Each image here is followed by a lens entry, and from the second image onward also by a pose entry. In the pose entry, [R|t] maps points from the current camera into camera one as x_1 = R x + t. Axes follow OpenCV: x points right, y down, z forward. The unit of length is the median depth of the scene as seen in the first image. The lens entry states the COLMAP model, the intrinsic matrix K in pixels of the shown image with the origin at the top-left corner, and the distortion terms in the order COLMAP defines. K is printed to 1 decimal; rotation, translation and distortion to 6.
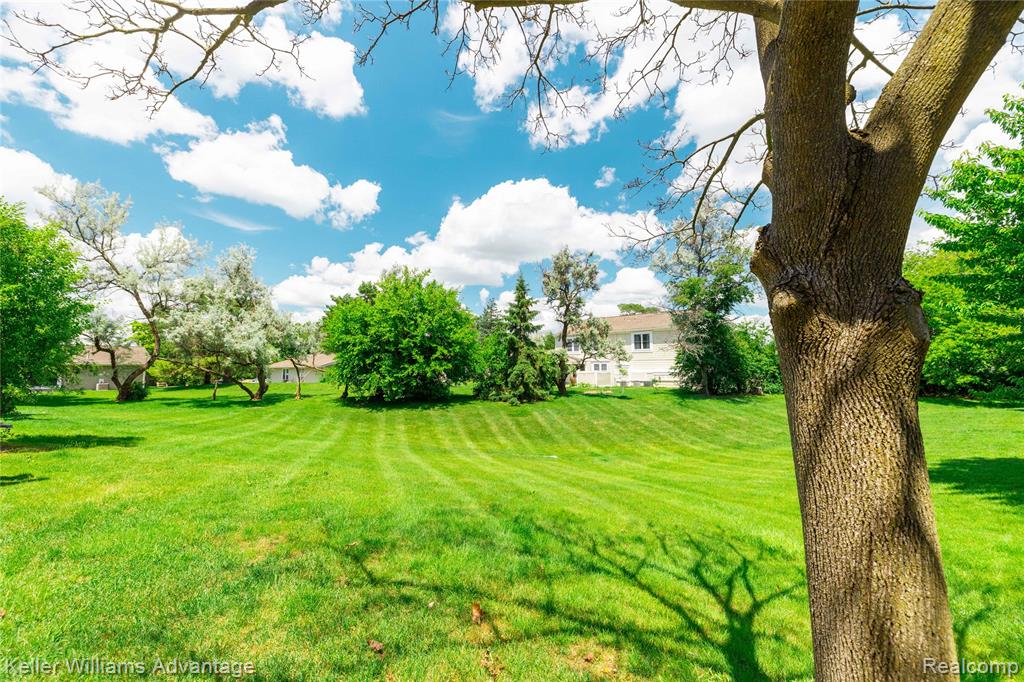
lens RADIAL K [[430.7, 0, 508.9], [0, 430.7, 331.4], [0, 0, 1]] dist [0.052058, -0.000028]
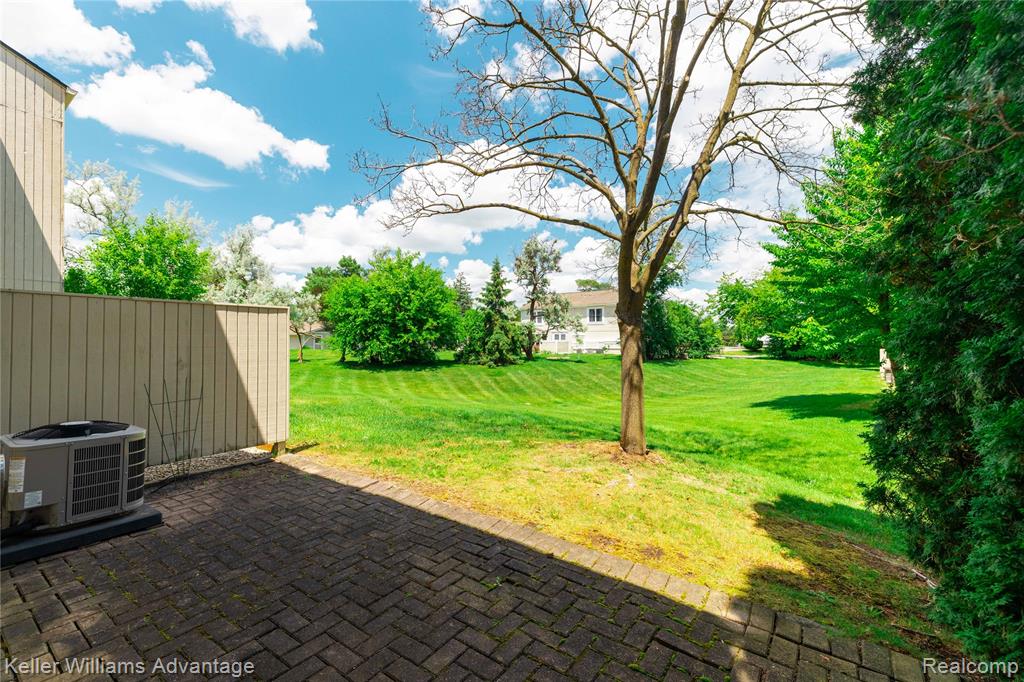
lens RADIAL K [[430.7, 0, 508.9], [0, 430.7, 331.4], [0, 0, 1]] dist [0.052058, -0.000028]
pose [[0.995118, 0.007704, 0.098391, -0.053845], [-0.014490, 0.997550, 0.068445, -0.013199], [-0.097623, -0.069537, 0.992791, -0.184586]]
